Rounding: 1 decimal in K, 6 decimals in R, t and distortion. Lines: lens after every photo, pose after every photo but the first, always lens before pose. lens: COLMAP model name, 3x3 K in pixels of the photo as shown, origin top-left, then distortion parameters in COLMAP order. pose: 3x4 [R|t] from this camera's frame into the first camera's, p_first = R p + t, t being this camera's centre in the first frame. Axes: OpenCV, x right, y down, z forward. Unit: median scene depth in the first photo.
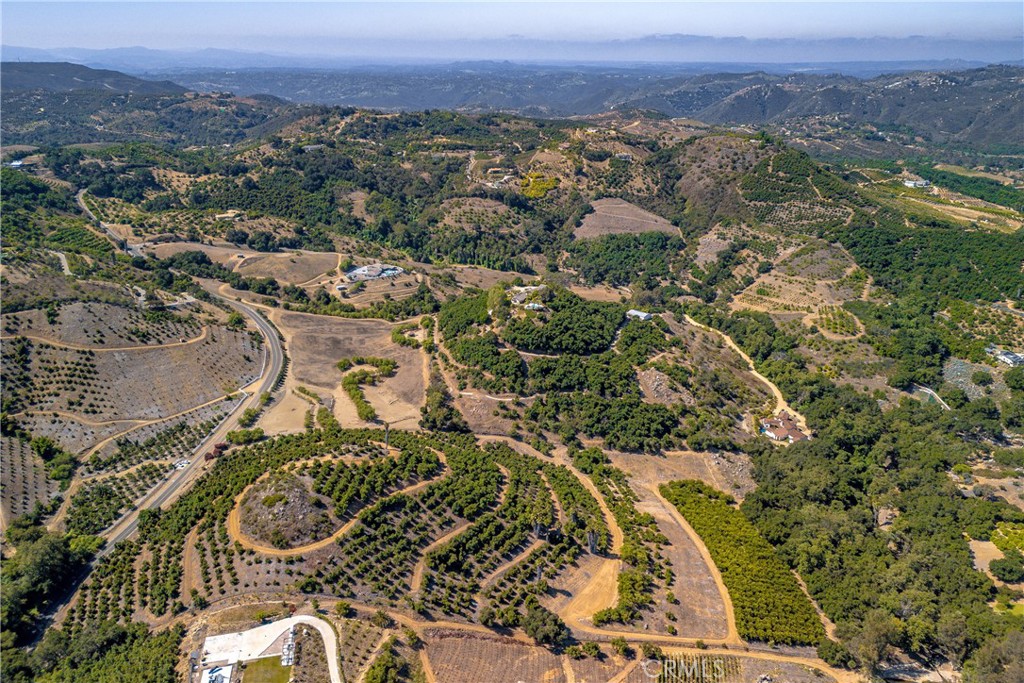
lens RADIAL K [[738.4, 0, 515.8], [0, 738.4, 344.8], [0, 0, 1]] dist [0.098654, -0.123767]
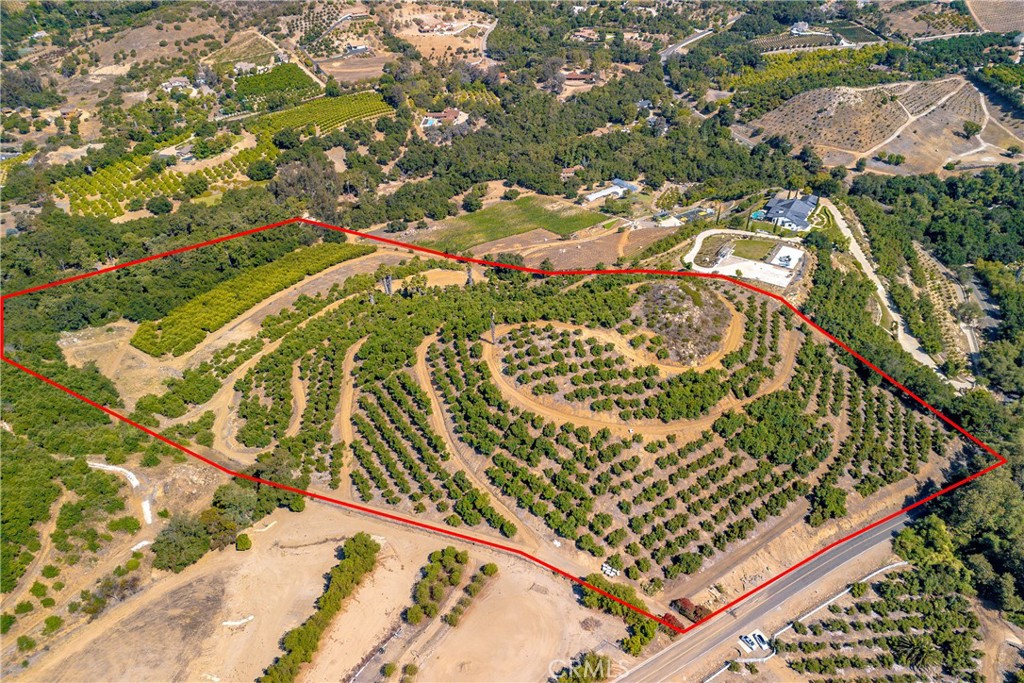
lens RADIAL K [[738.4, 0, 515.8], [0, 738.4, 344.8], [0, 0, 1]] dist [0.098654, -0.123767]
pose [[-0.718281, -0.412139, 0.560548, -0.615776], [0.257621, 0.590858, 0.764538, -0.396340], [-0.646300, 0.693562, -0.318226, 1.310196]]
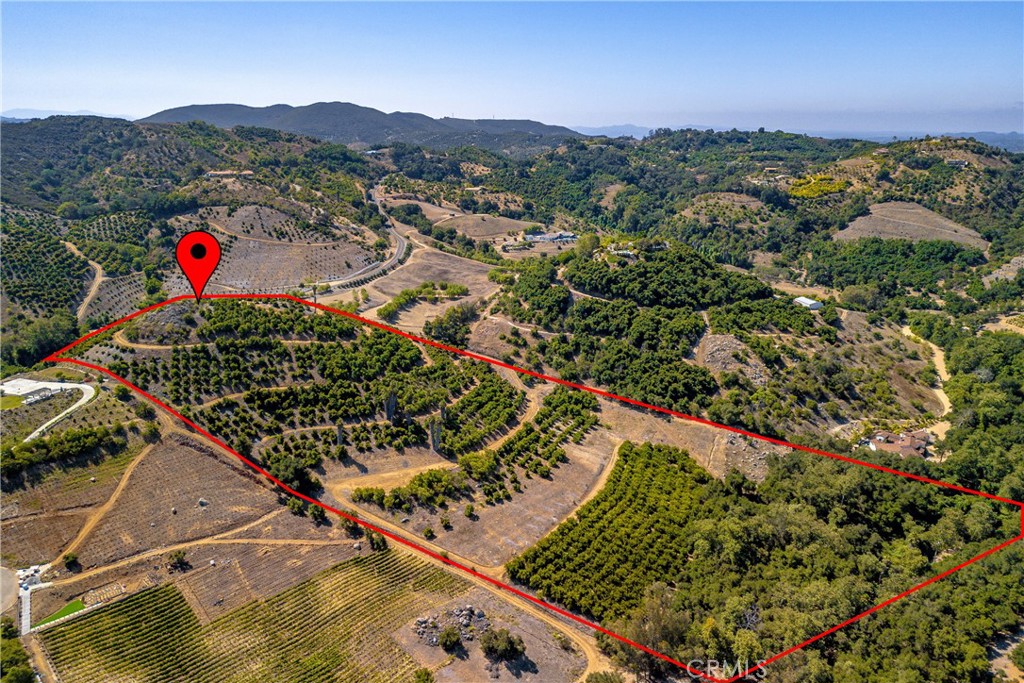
lens RADIAL K [[738.4, 0, 515.8], [0, 738.4, 344.8], [0, 0, 1]] dist [0.098654, -0.123767]
pose [[0.833987, 0.150389, -0.530894, 0.652799], [-0.197254, 0.979820, -0.032309, 0.176654], [0.515322, 0.131667, 0.846822, 0.315619]]
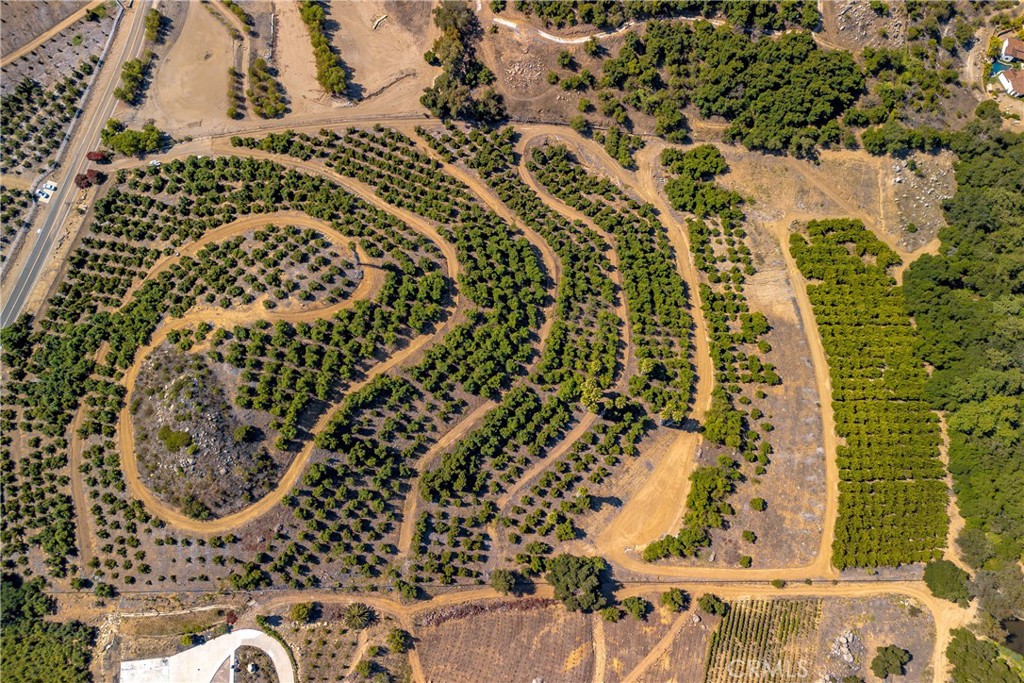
lens RADIAL K [[742.9, 0, 514.2], [0, 742.9, 341.9], [0, 0, 1]] dist [0.100492, -0.109847]
pose [[0.994057, 0.106870, -0.020702, -0.032373], [-0.050673, 0.622603, 0.780896, -0.327787], [0.096343, -0.775206, 0.624318, 0.636385]]
